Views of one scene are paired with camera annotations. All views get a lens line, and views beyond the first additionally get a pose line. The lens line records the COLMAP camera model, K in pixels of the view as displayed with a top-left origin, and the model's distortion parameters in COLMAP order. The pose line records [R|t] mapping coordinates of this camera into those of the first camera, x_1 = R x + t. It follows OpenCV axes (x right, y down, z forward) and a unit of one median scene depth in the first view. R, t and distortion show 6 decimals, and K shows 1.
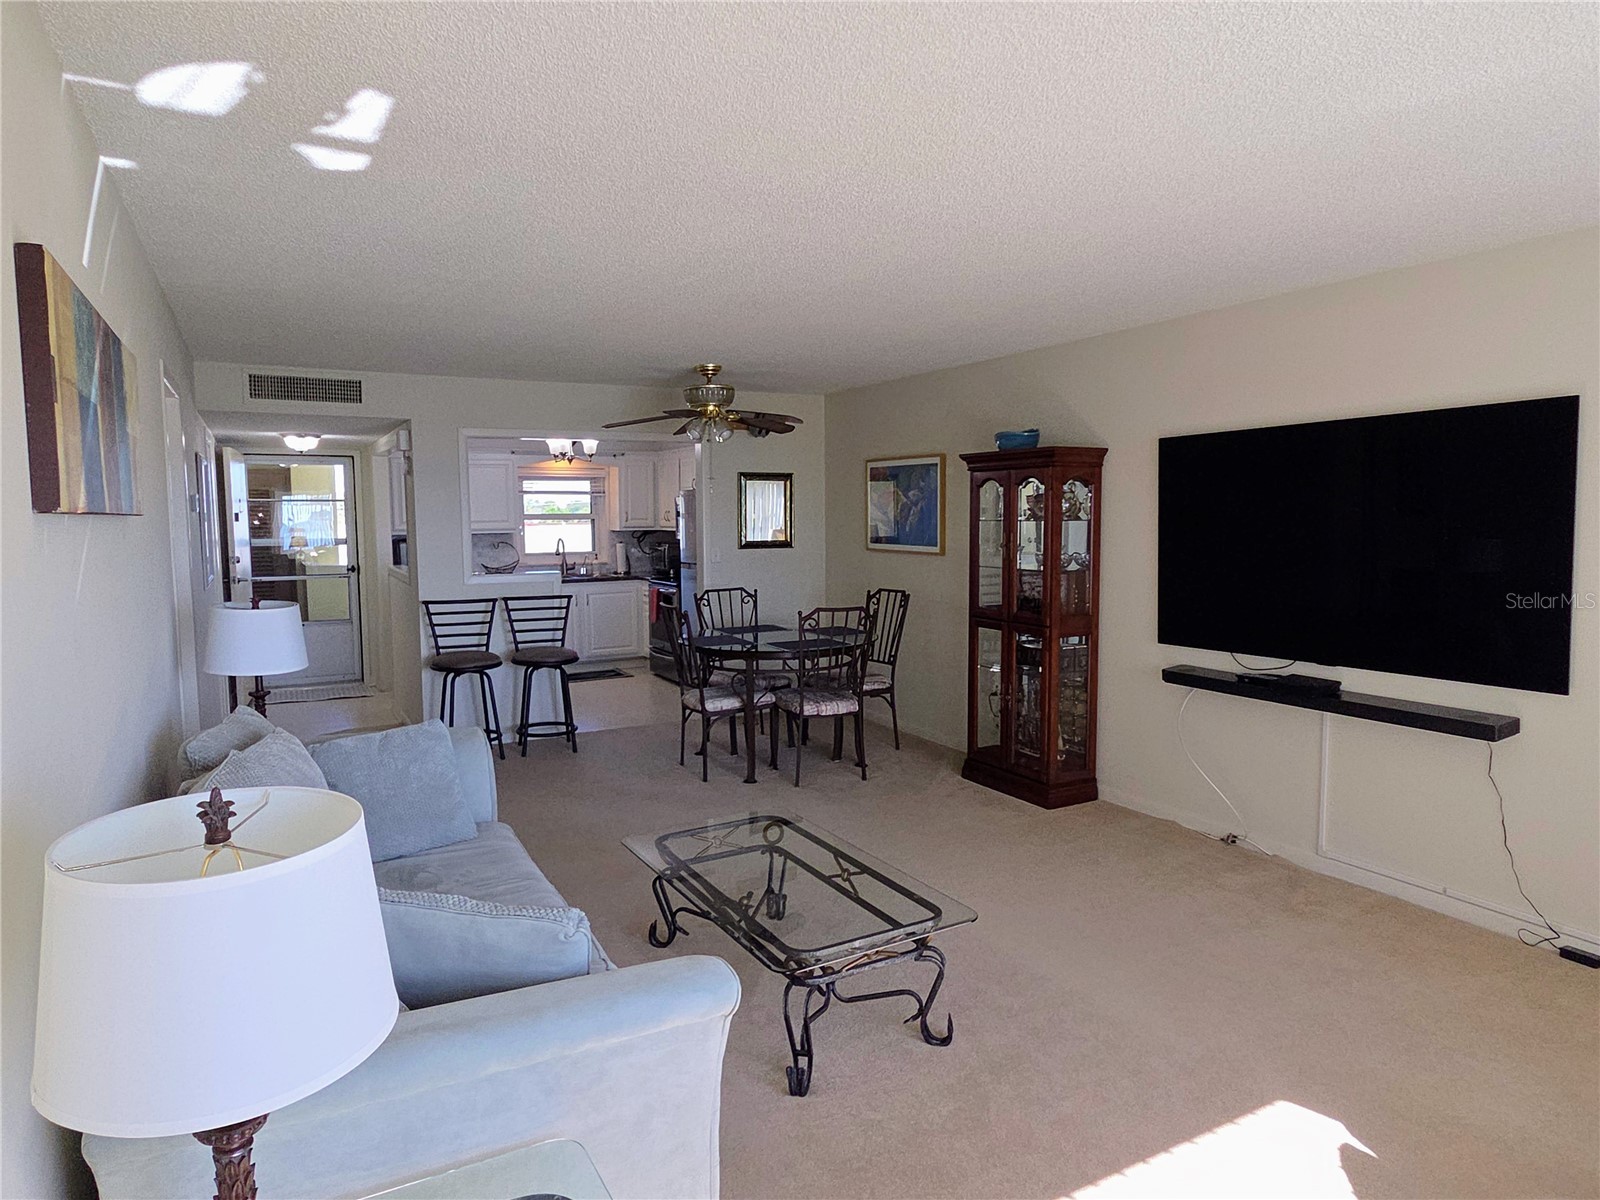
lens RADIAL K [[1001.0, 0, 800.2], [0, 1001.0, 582.6], [0, 0, 1]] dist [-0.005162, -0.001785]
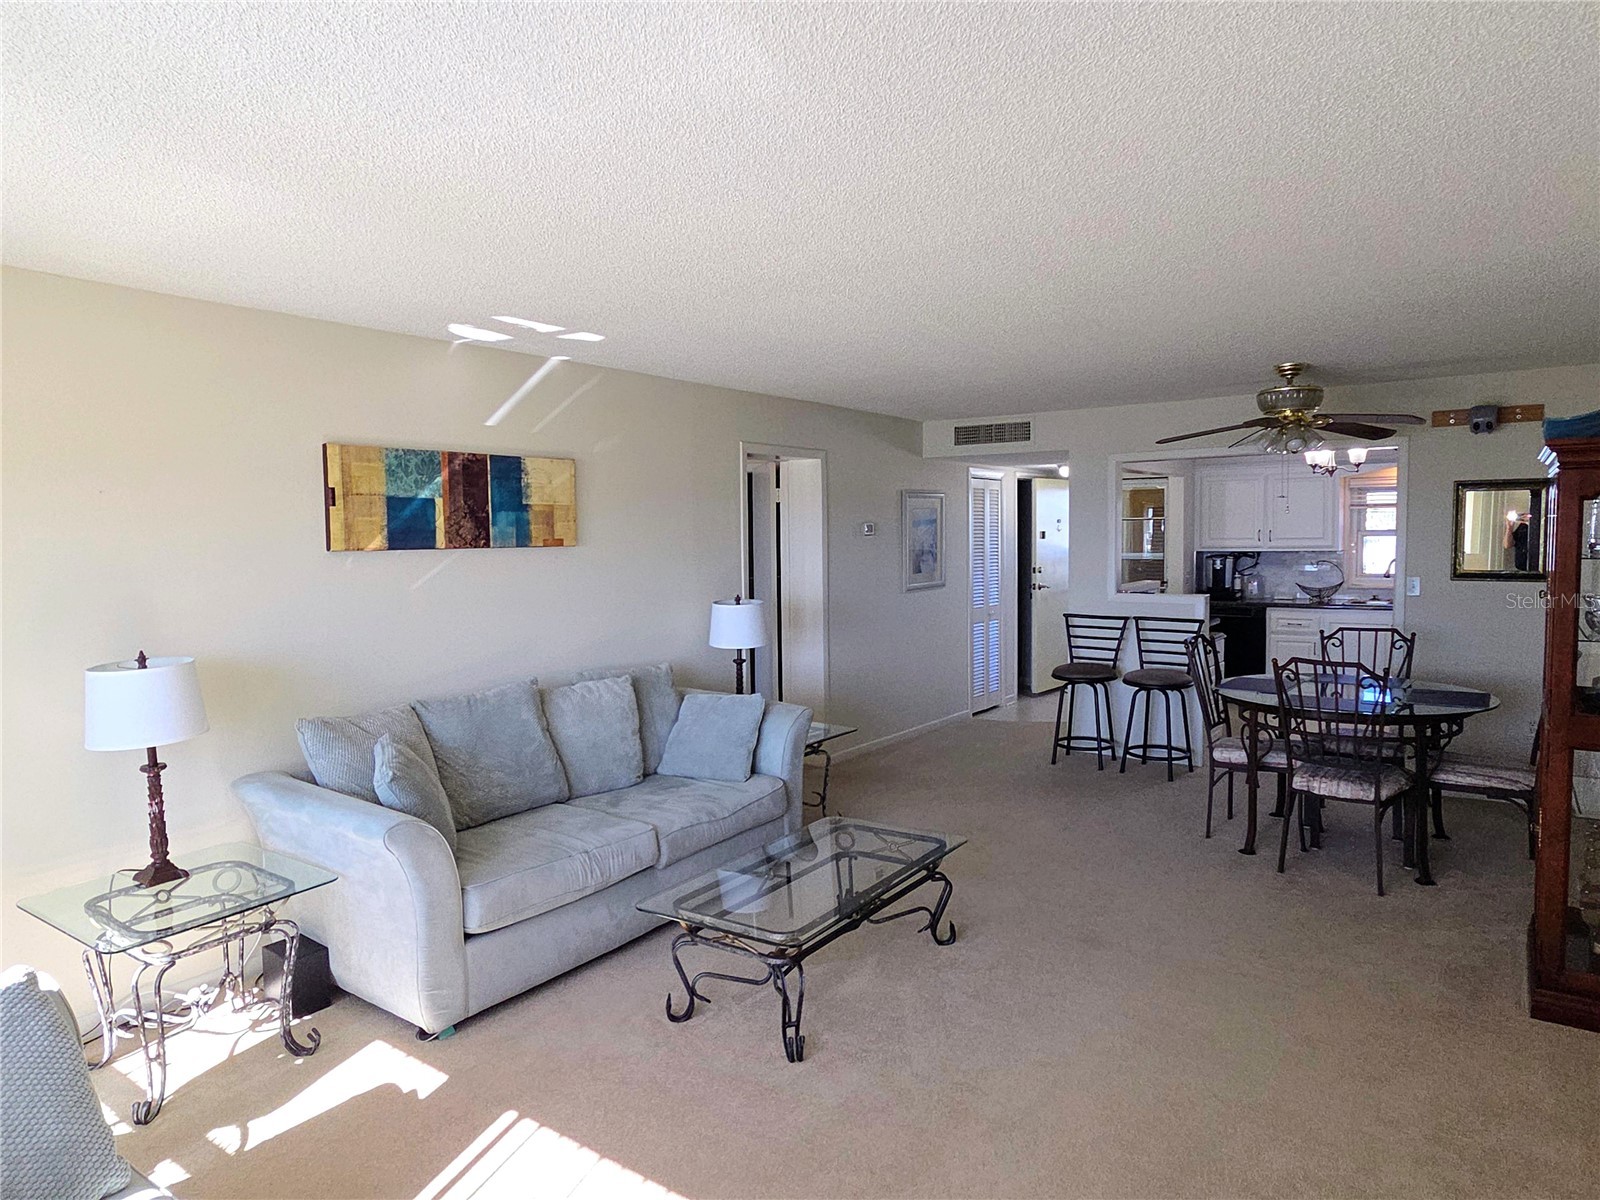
lens RADIAL K [[990.7, 0, 794.1], [0, 990.7, 601.7], [0, 0, 1]] dist [0.004257, -0.001111]
pose [[0.430756, 0.065754, -0.900070, 0.473935], [-0.052042, 0.997492, 0.047964, -0.031503], [0.900967, 0.026181, 0.433098, 0.241937]]
